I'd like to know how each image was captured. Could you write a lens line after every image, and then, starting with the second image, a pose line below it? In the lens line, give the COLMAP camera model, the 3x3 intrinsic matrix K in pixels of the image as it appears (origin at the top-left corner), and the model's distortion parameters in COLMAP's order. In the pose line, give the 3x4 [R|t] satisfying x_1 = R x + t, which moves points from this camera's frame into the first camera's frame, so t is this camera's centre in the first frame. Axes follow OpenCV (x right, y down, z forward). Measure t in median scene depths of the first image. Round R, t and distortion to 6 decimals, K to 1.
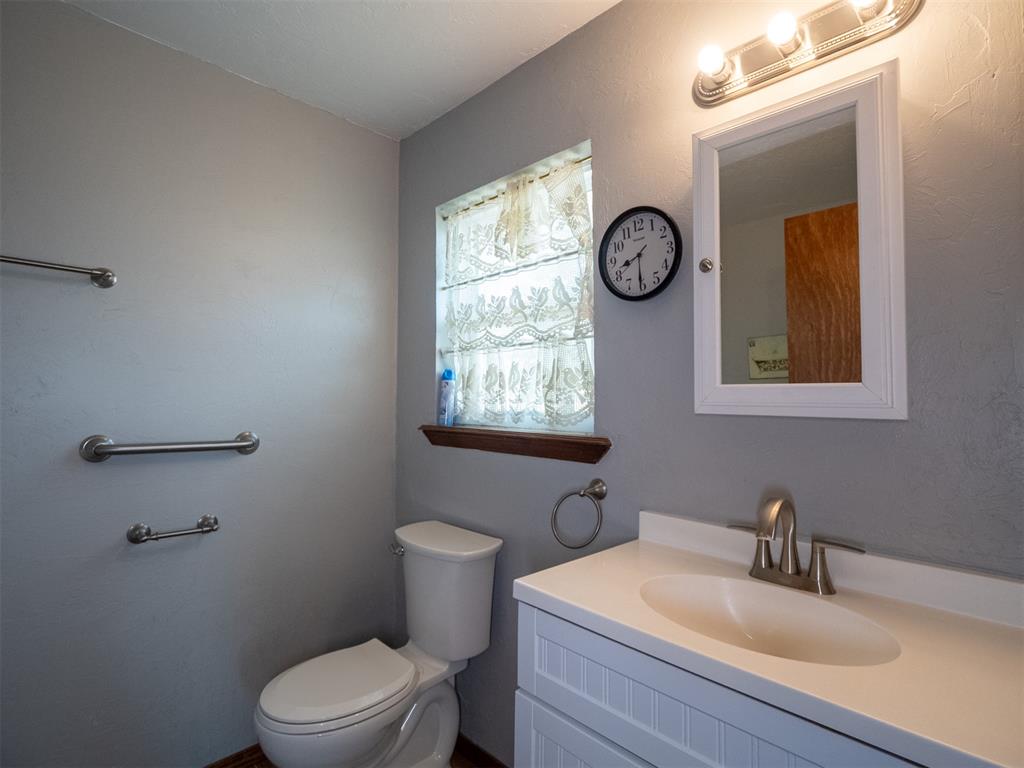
lens RADIAL K [[509.7, 0, 516.6], [0, 509.7, 378.7], [0, 0, 1]] dist [-0.010101, -0.000780]
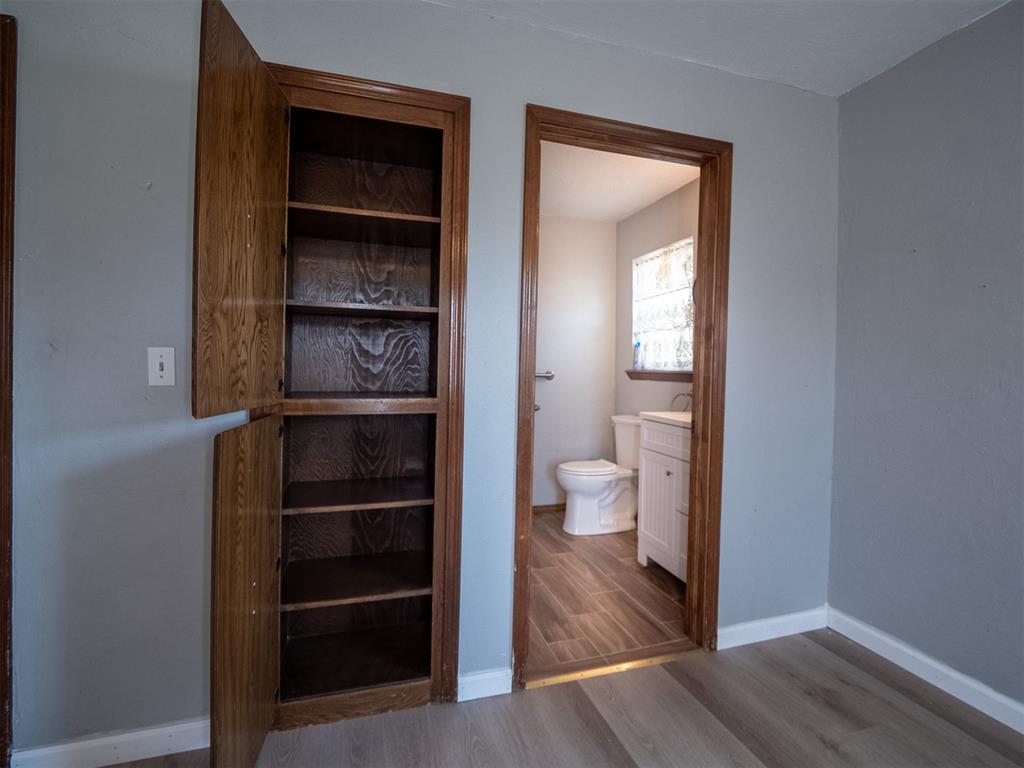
lens RADIAL K [[509.7, 0, 517.3], [0, 509.7, 379.2], [0, 0, 1]] dist [-0.010101, -0.000780]
pose [[0.880435, 0.011472, -0.474028, 0.437743], [0.017195, 0.998277, 0.056096, 0.007682], [0.473855, -0.057540, 0.878721, -1.095619]]
